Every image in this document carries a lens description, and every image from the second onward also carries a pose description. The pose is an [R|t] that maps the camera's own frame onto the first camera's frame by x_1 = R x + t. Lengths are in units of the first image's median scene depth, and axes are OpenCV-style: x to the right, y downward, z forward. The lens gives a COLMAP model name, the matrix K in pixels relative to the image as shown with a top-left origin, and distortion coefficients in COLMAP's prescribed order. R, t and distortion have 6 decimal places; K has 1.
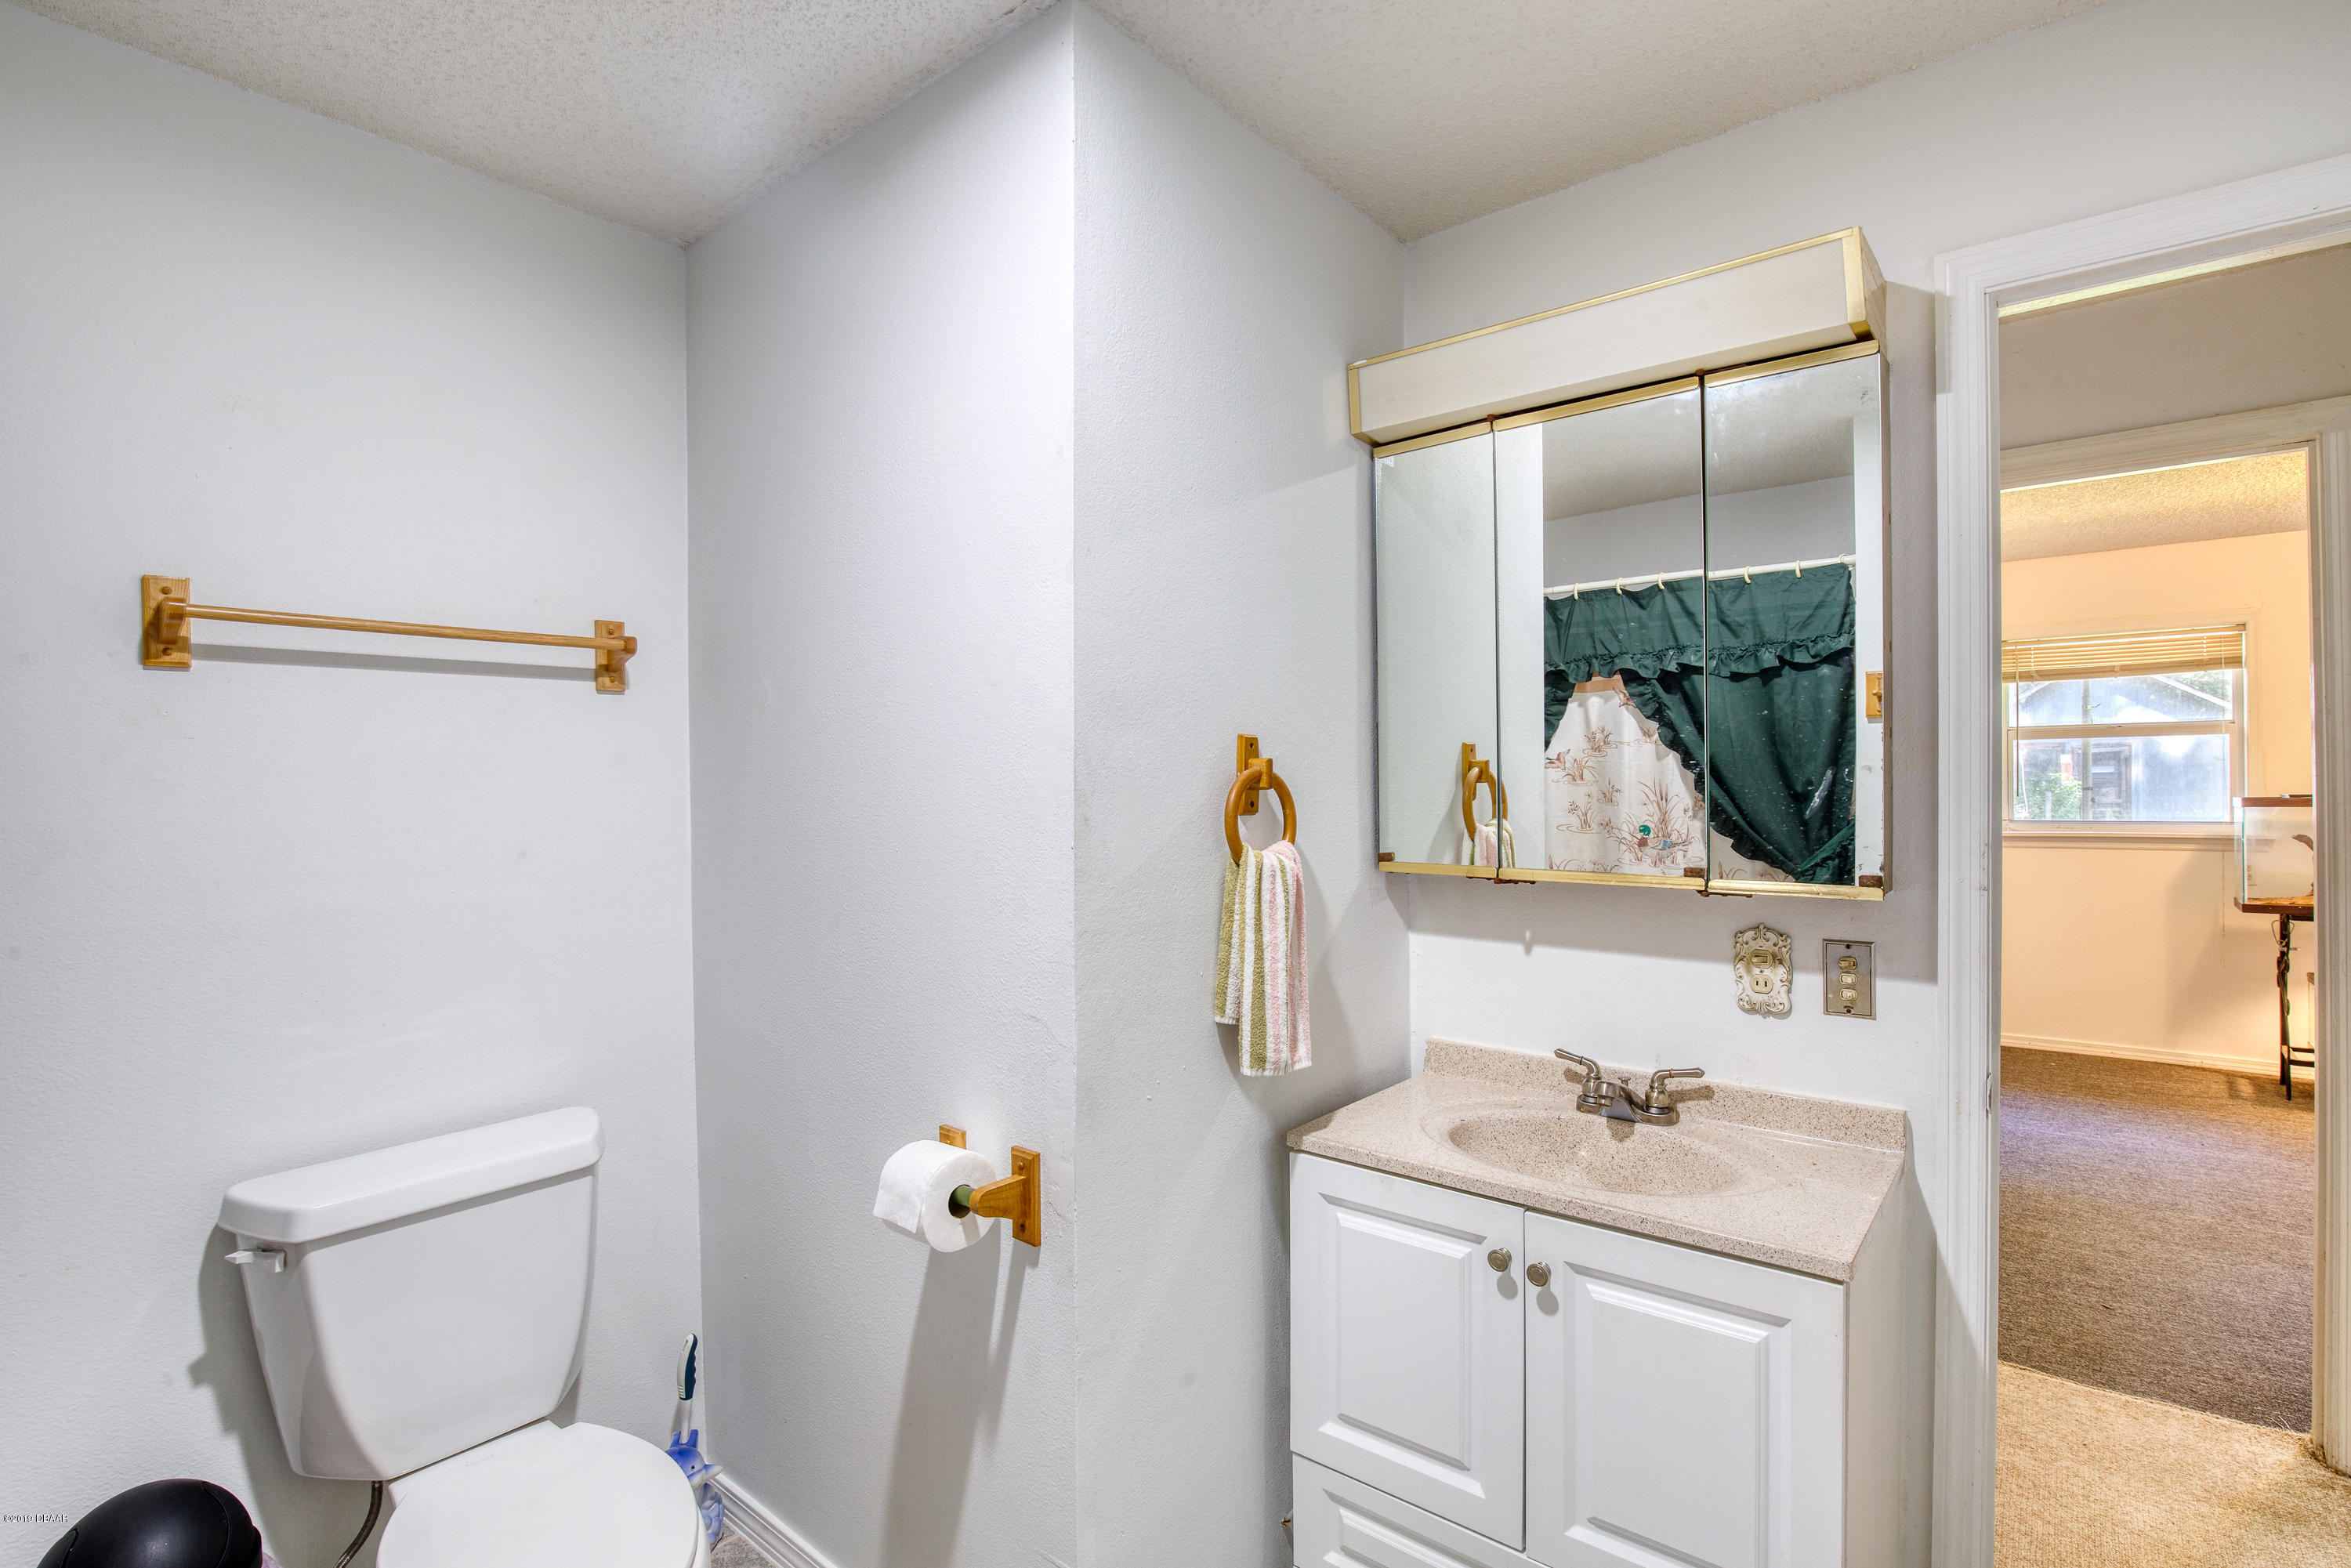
lens RADIAL K [[1107.9, 0, 1177.4], [0, 1107.9, 797.6], [0, 0, 1]] dist [-0.023874, -0.000502]
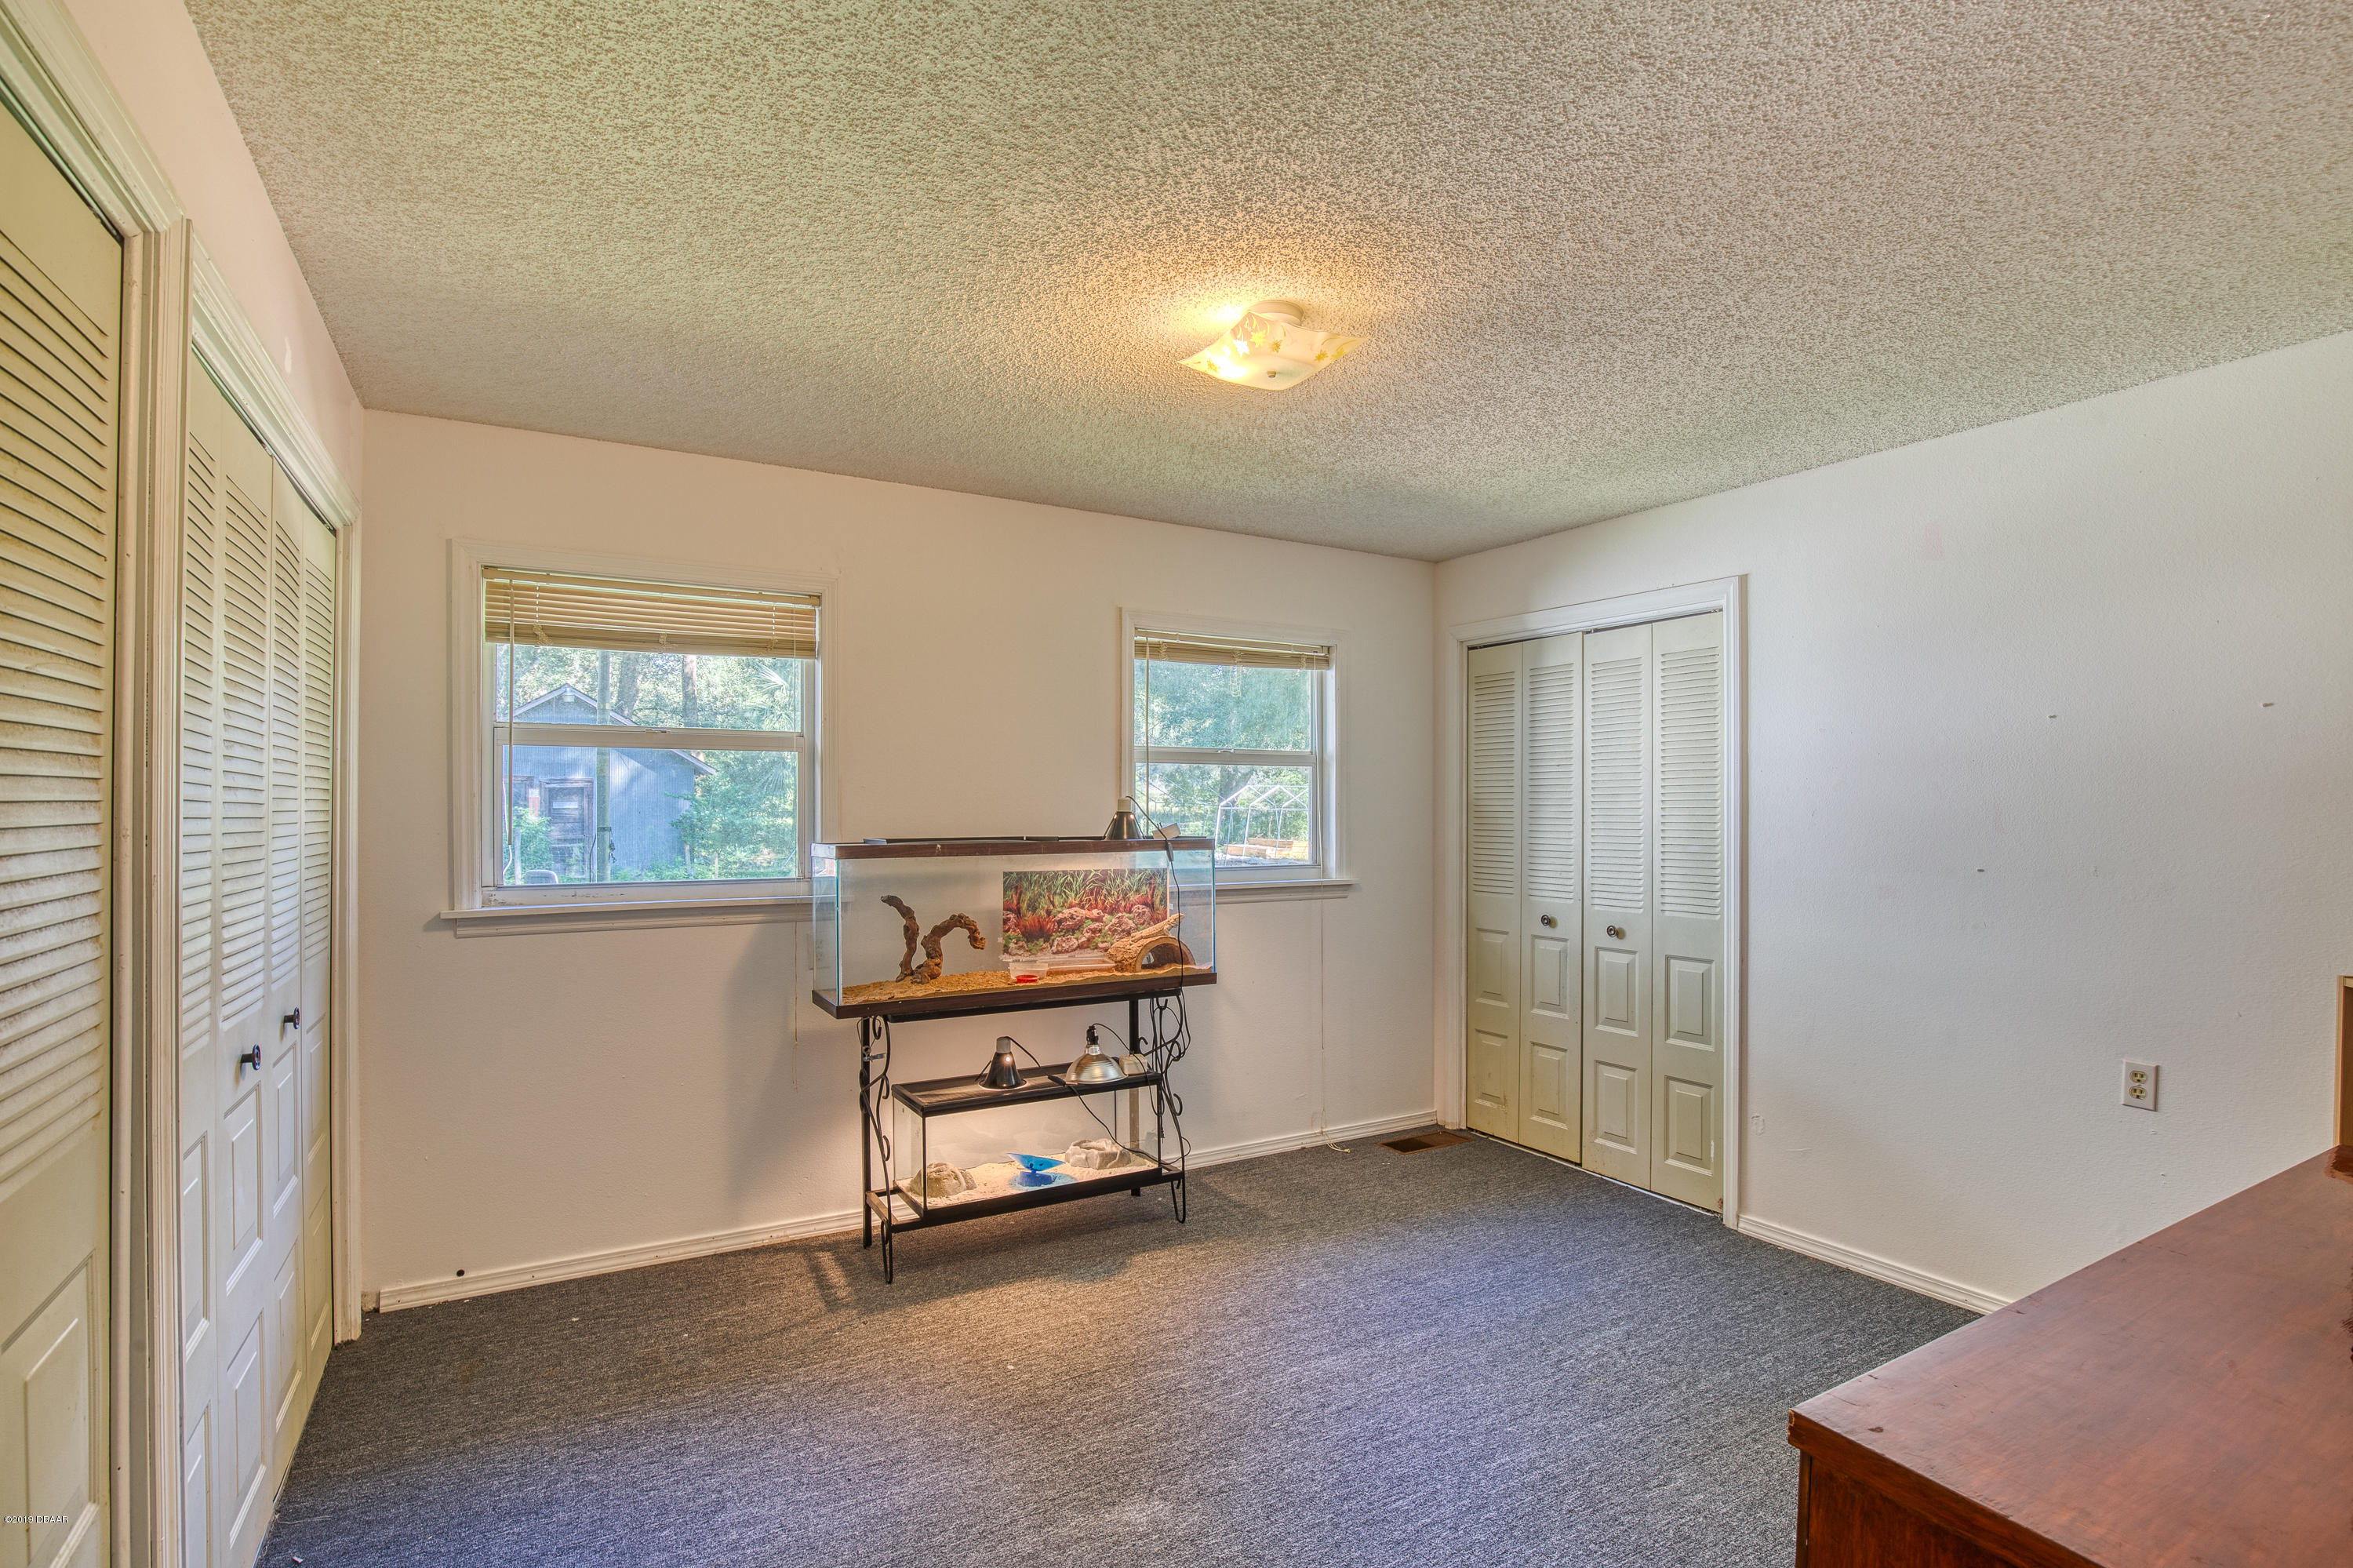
lens RADIAL K [[1108.9, 0, 1178.4], [0, 1108.9, 797.6], [0, 0, 1]] dist [-0.023874, -0.000502]
pose [[0.342382, 0.019675, 0.939355, 0.391009], [0.010770, 0.999633, -0.024863, -0.009176], [-0.939499, 0.018629, 0.342045, 0.531639]]
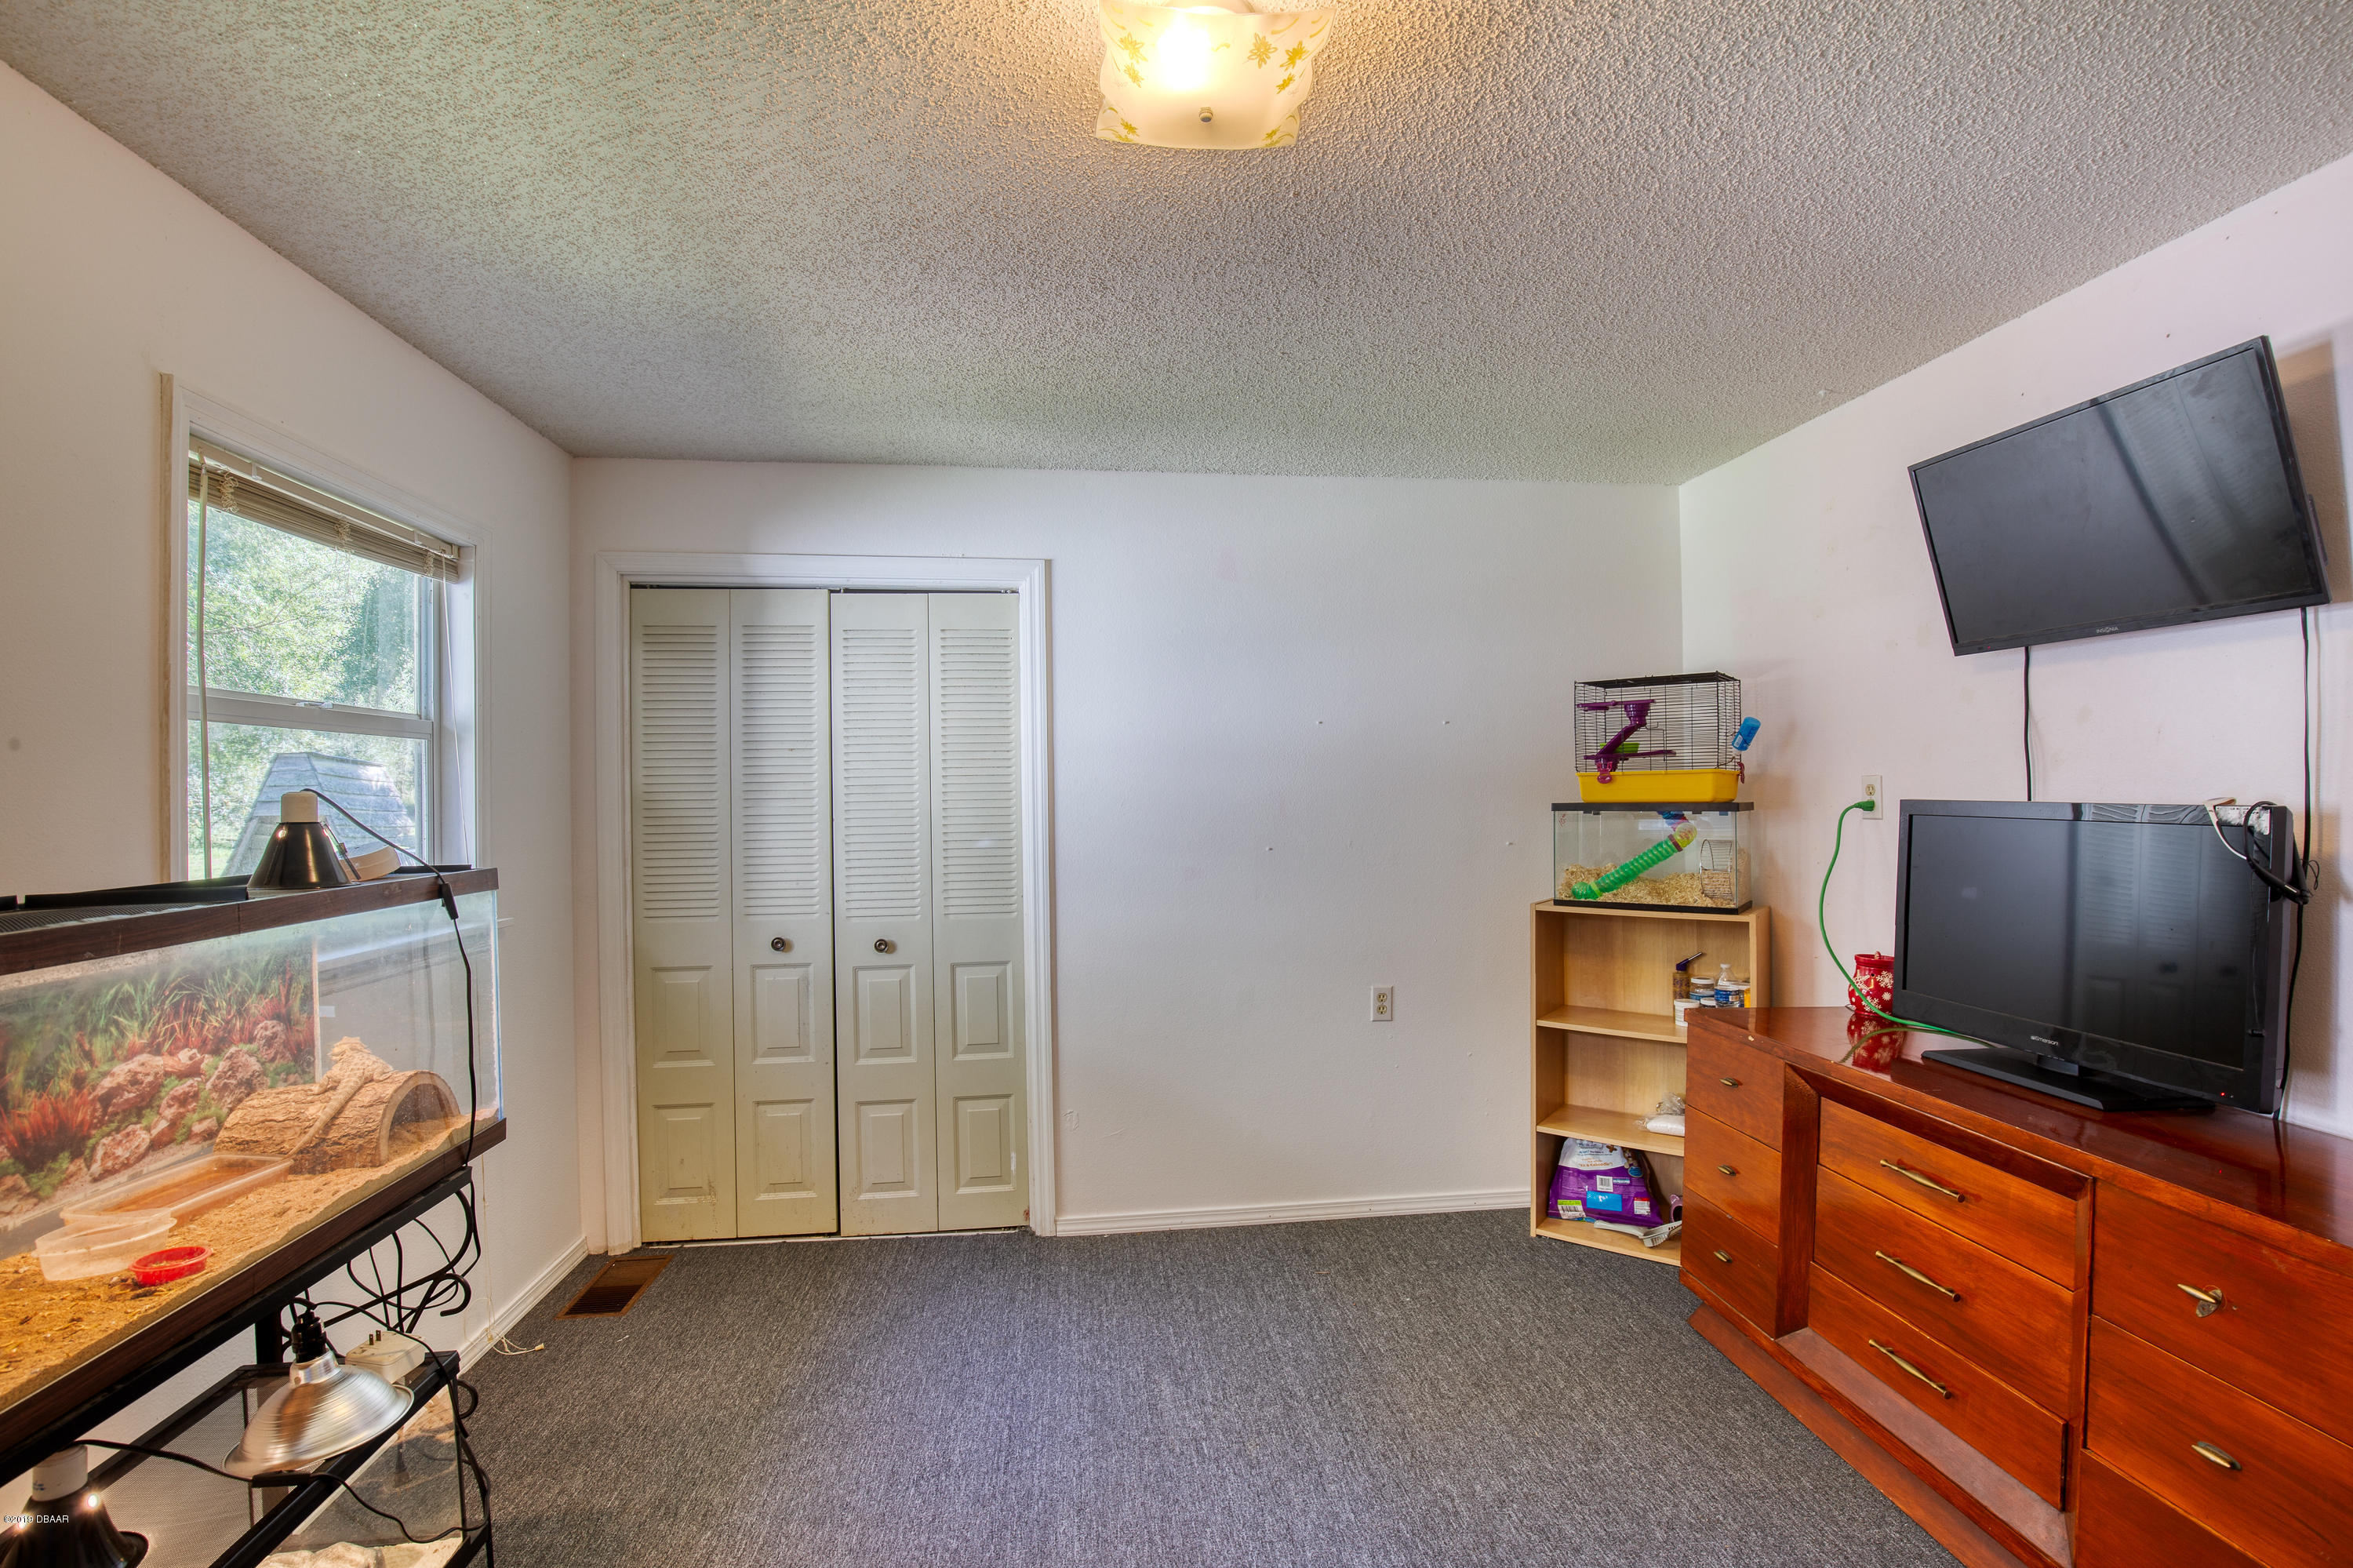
lens RADIAL K [[1089.0, 0, 1173.7], [0, 1089.0, 780.9], [0, 0, 1]] dist [-0.034335, 0.006727]
pose [[-0.717980, 0.026526, 0.695558, 0.657097], [0.031147, 0.999497, -0.005966, -0.021346], [-0.695367, 0.017381, -0.718445, 0.872802]]
